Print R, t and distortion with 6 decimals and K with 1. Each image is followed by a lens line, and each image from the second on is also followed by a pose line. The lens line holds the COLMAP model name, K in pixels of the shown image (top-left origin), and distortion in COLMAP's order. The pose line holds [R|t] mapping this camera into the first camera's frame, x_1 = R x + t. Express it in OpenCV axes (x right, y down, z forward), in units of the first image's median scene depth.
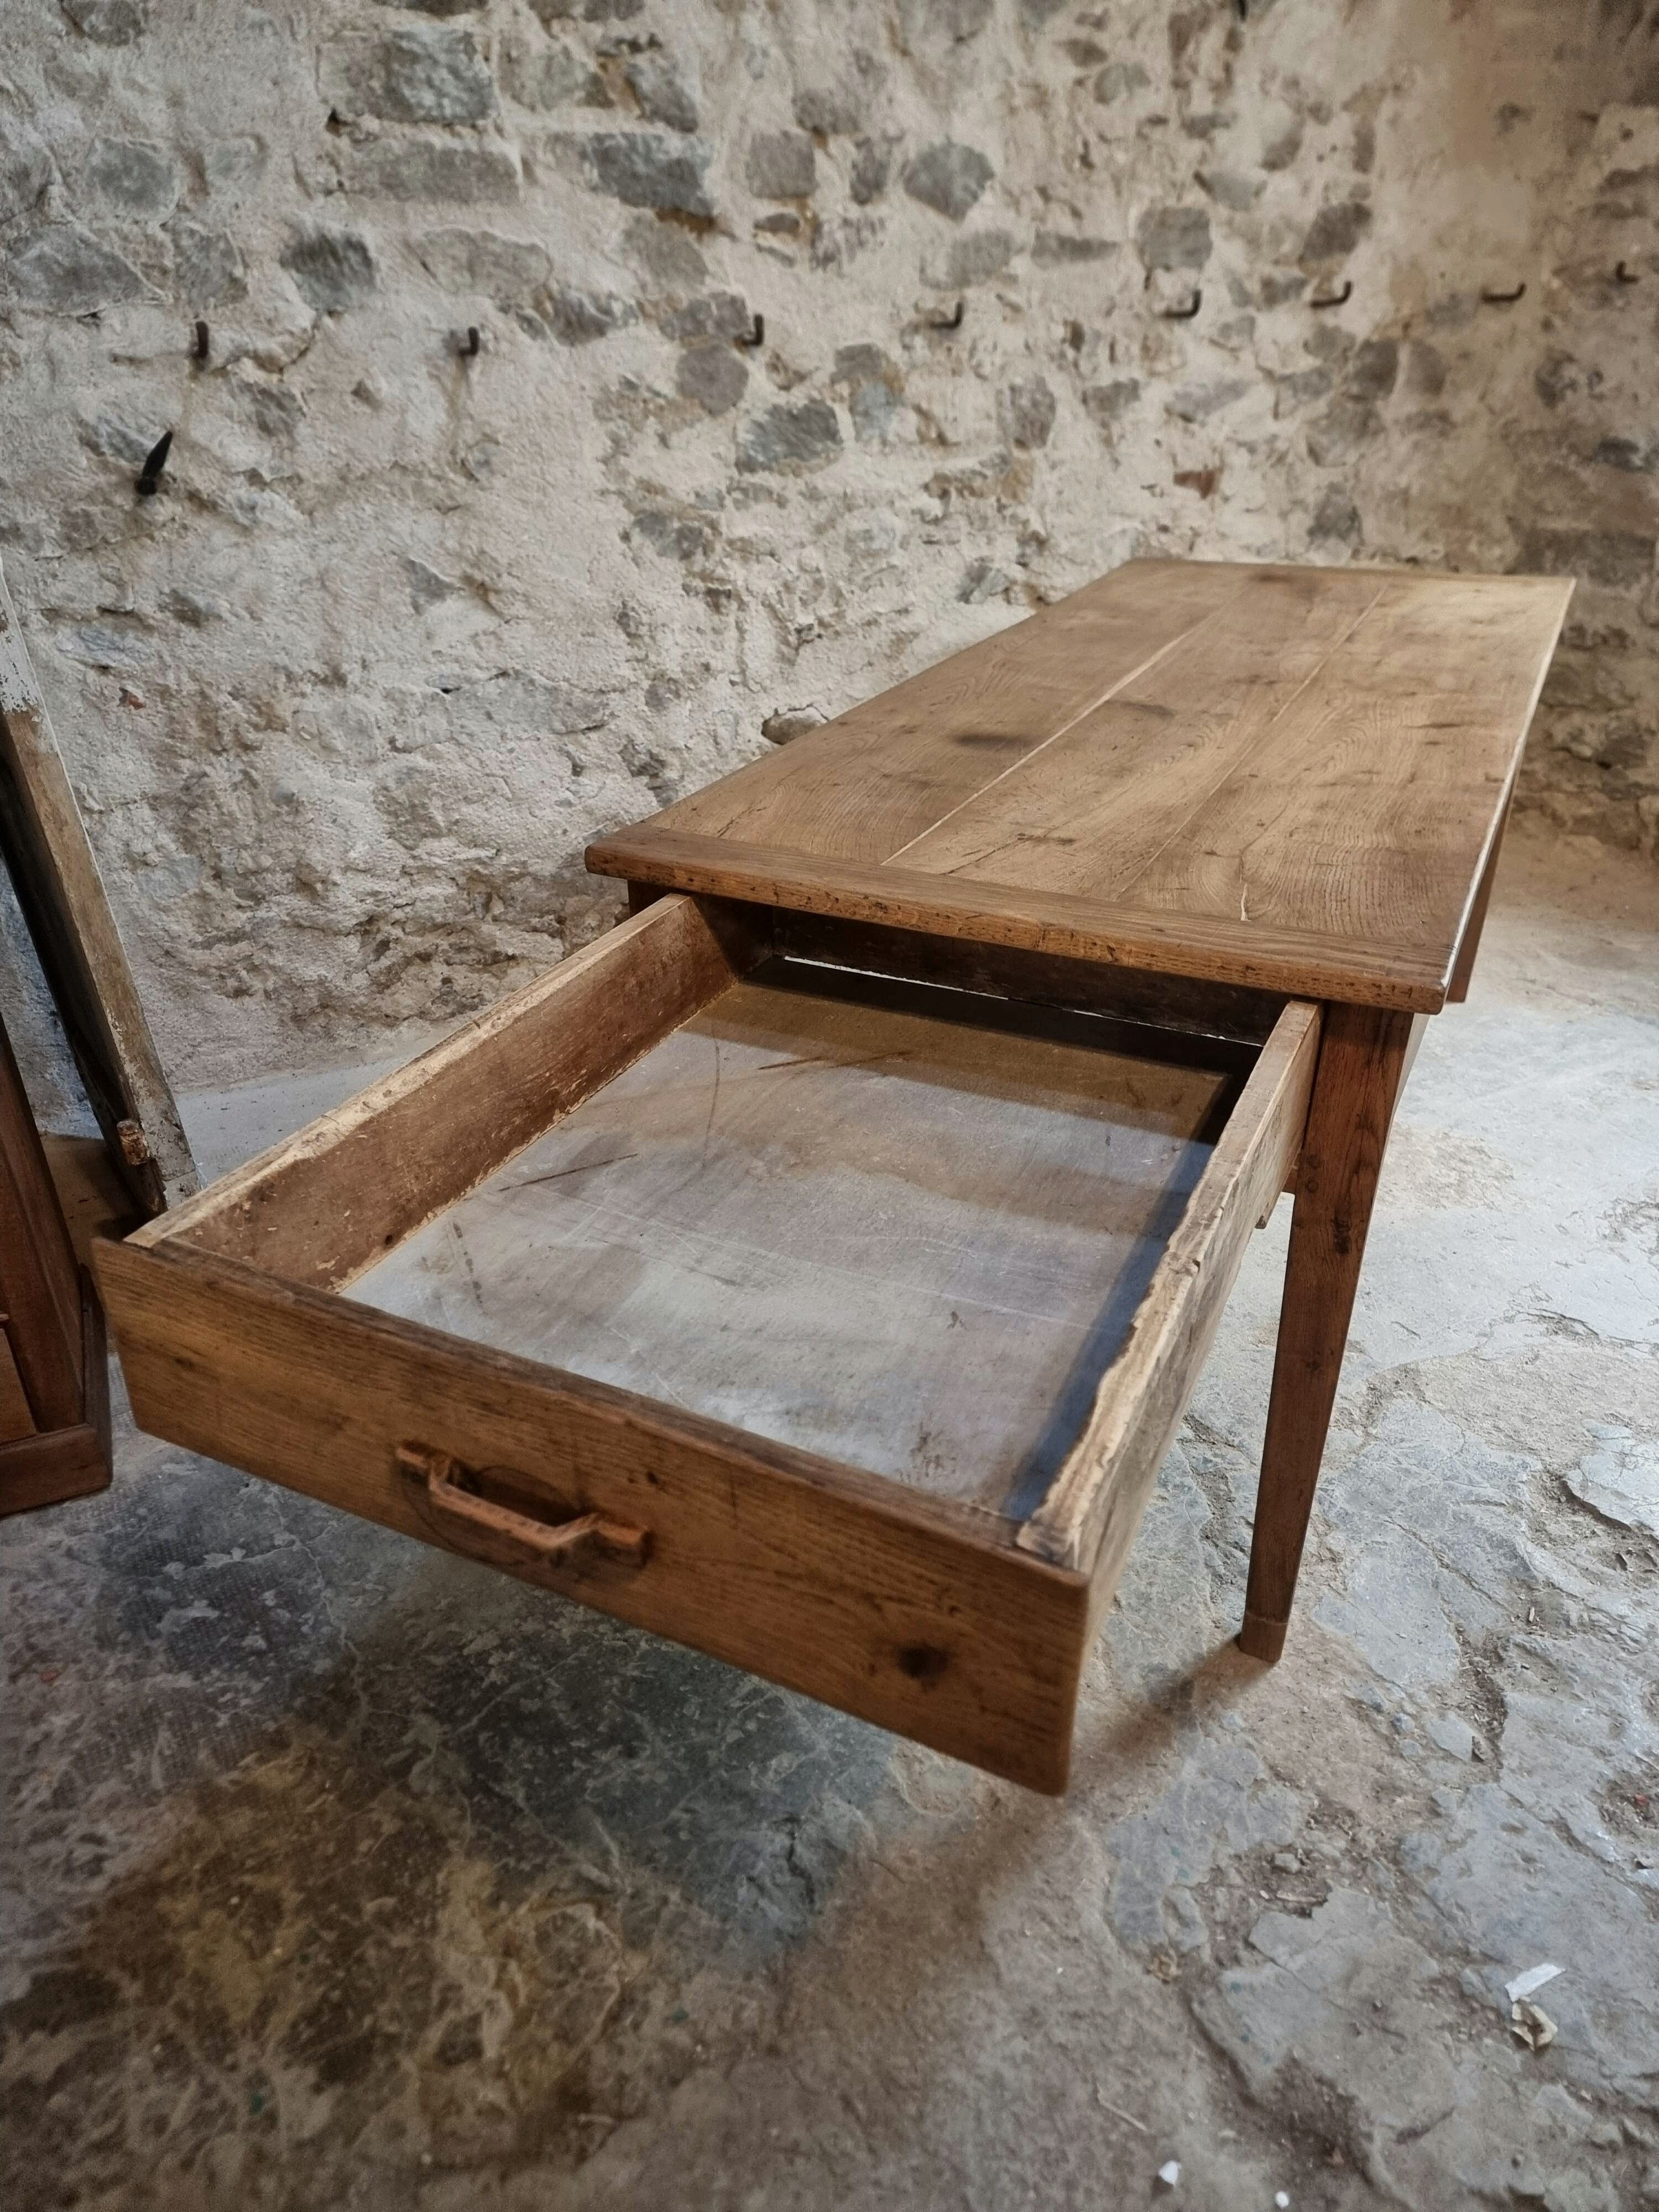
lens RADIAL K [[1551.6, 0, 808.6], [0, 1551.6, 1108.2], [0, 0, 1]] dist [0.057901, -0.048915]
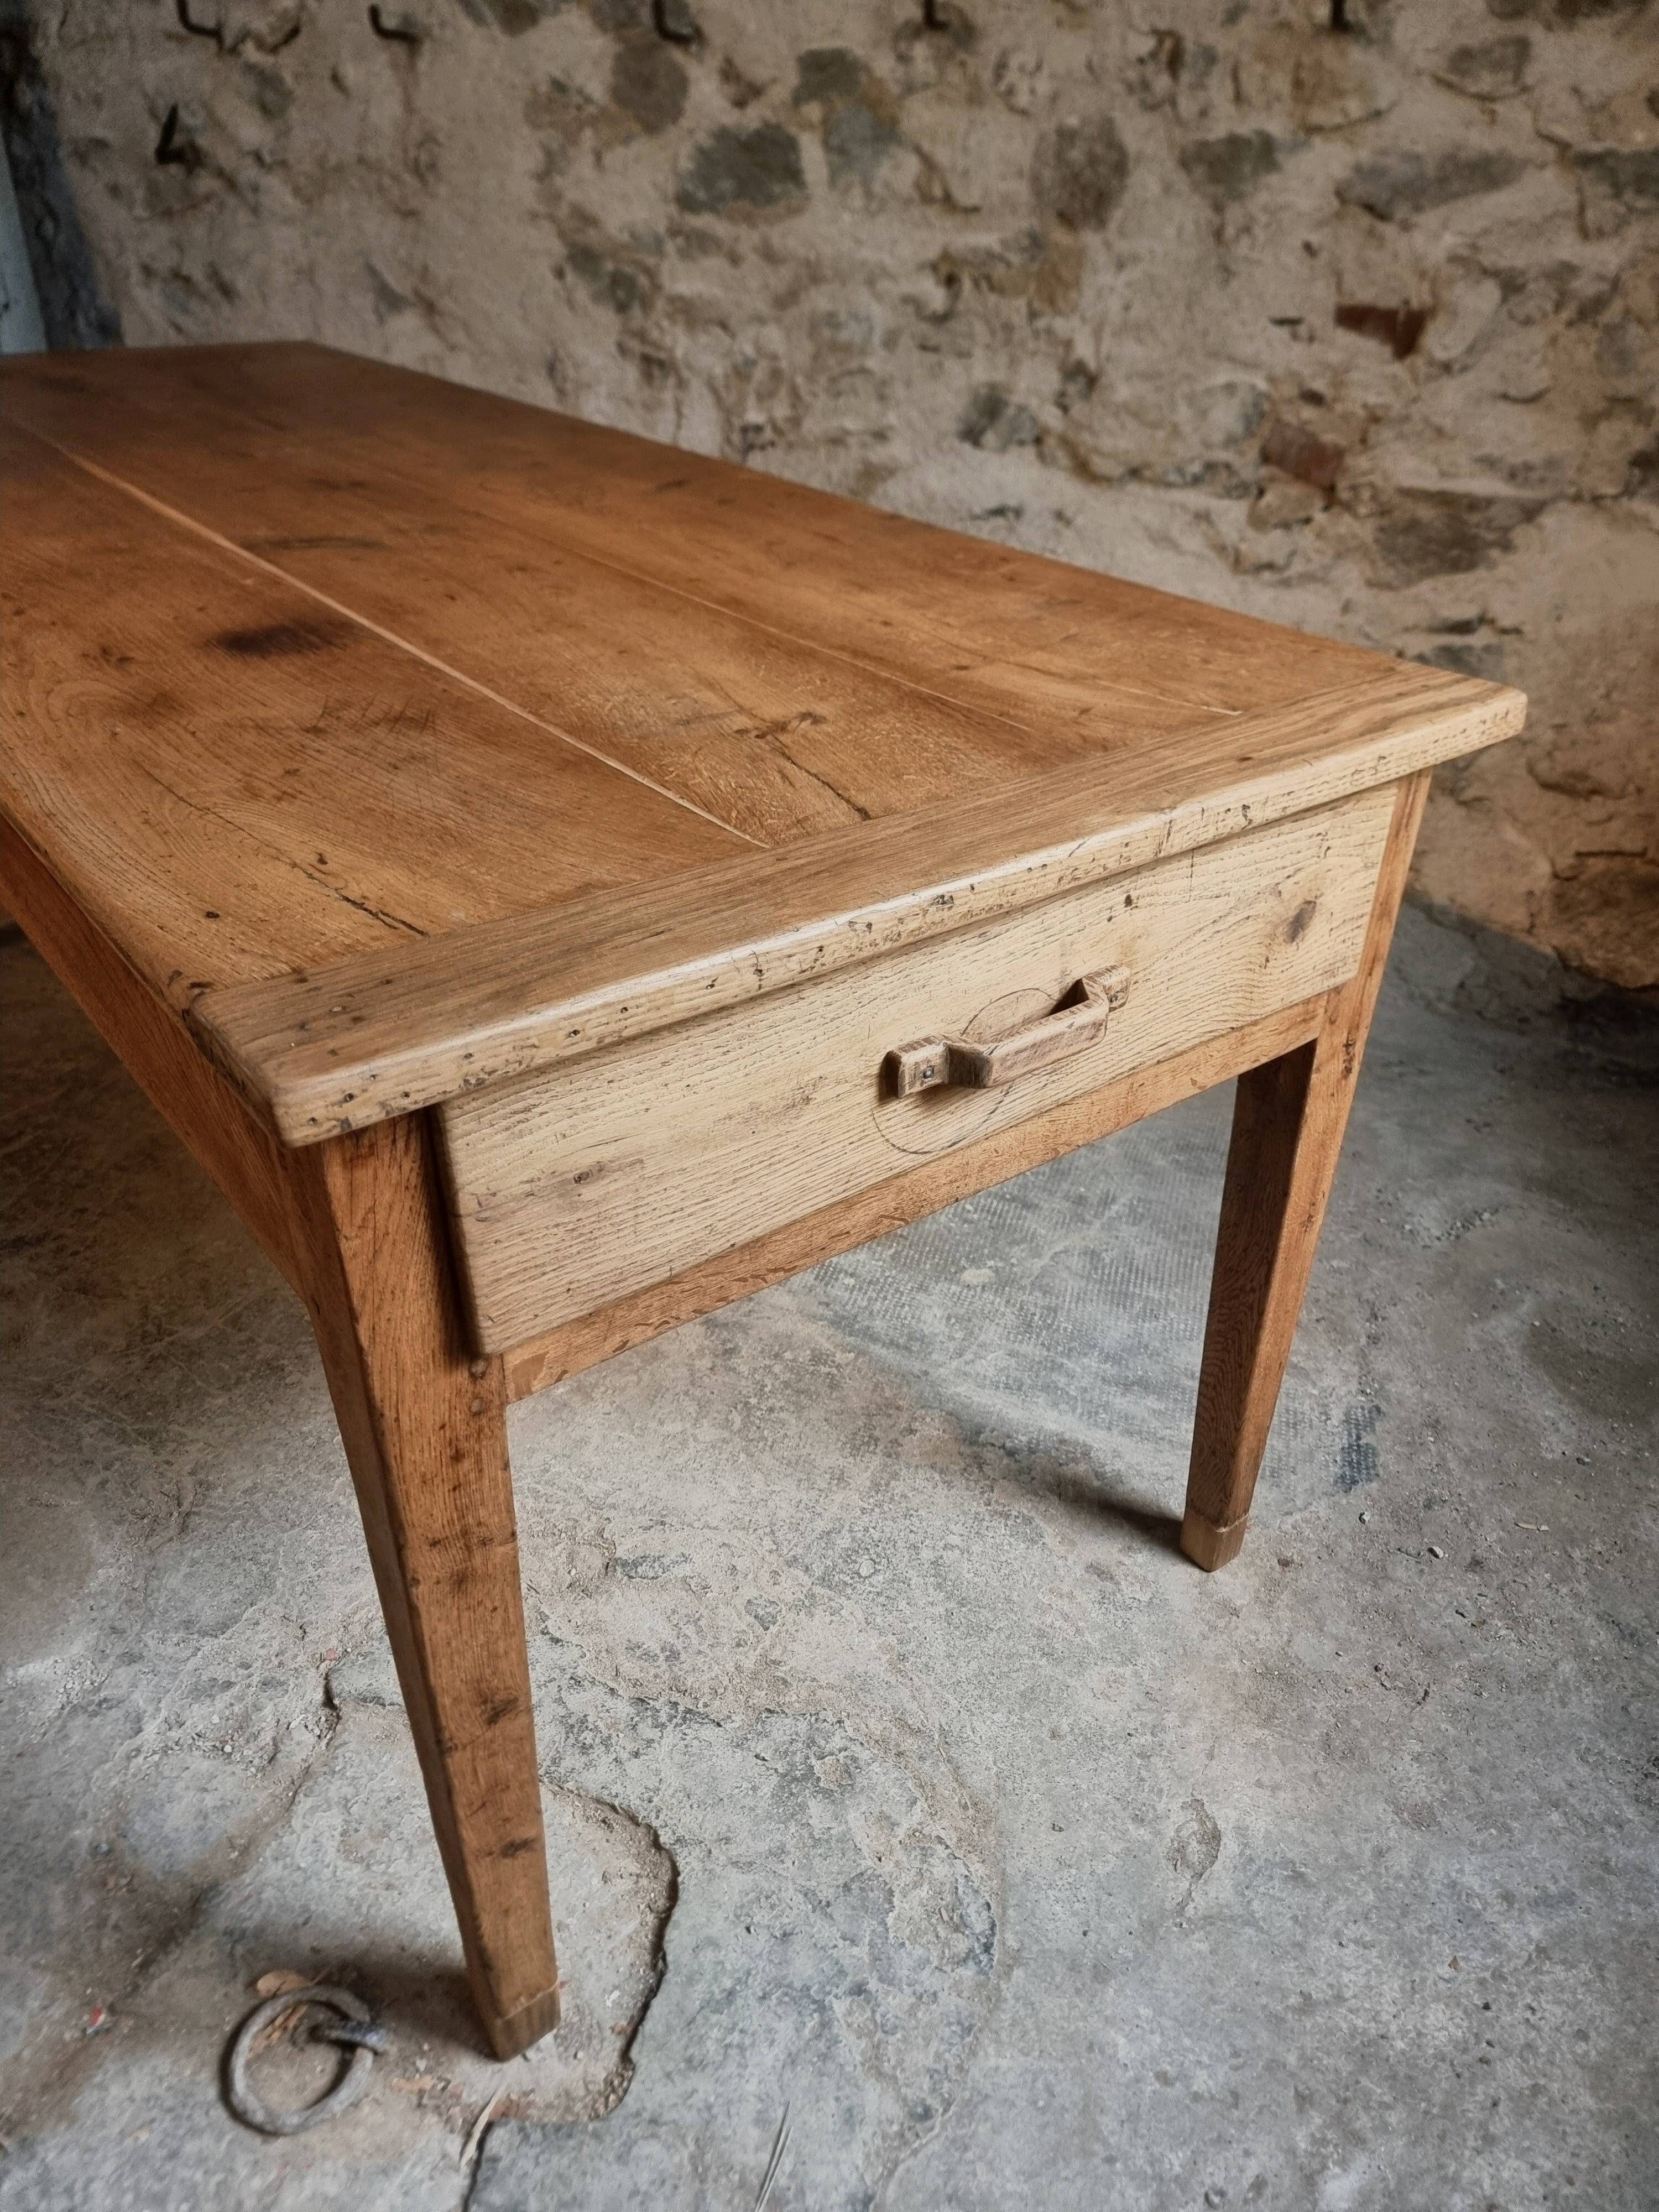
lens RADIAL K [[1558.3, 0, 823.9], [0, 1558.3, 1126.3], [0, 0, 1]] dist [0.058780, -0.063100]
pose [[0.585635, 0.456369, -0.669895, 0.808877], [-0.416126, 0.878497, 0.234695, -0.221063], [0.695608, 0.141315, 0.704386, 0.565309]]
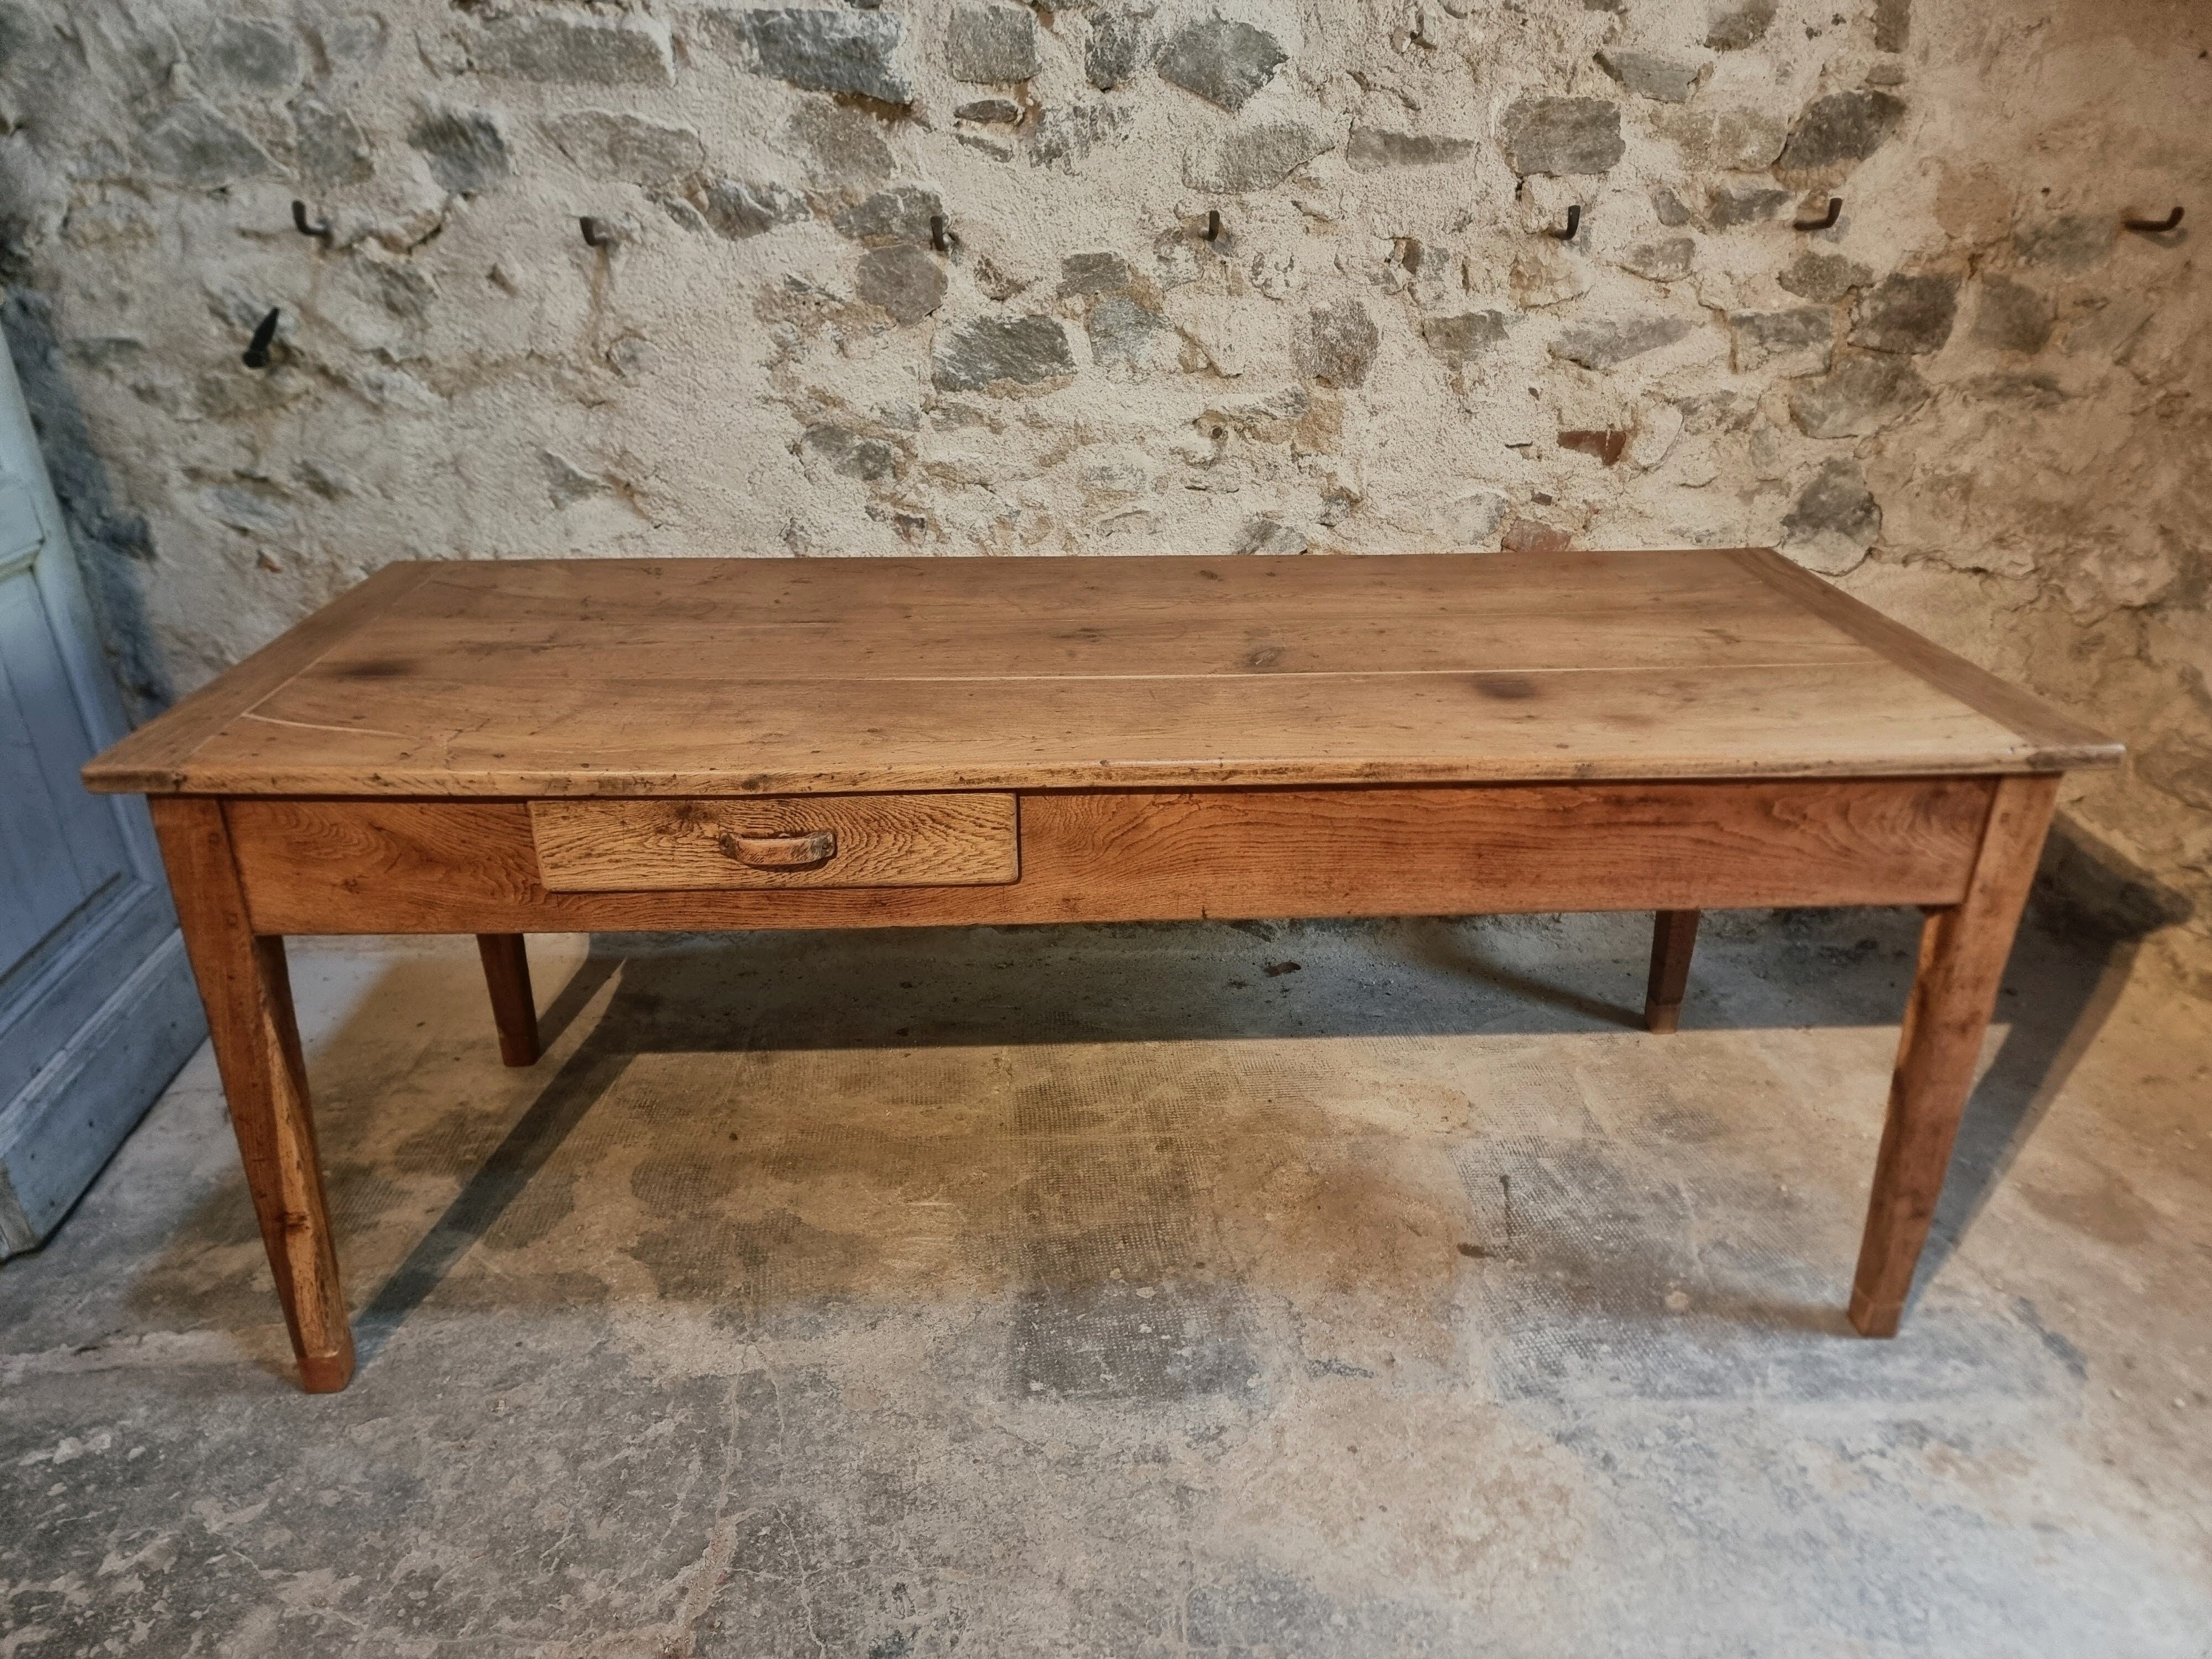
lens RADIAL K [[1540.8, 0, 1111.6], [0, 1540.8, 832.9], [0, 0, 1]] dist [0.070589, -0.066389]
pose [[0.907696, 0.195172, -0.371478, 0.425611], [-0.215892, 0.976308, -0.014579, -0.186056], [0.359832, 0.093432, 0.928327, 0.281353]]
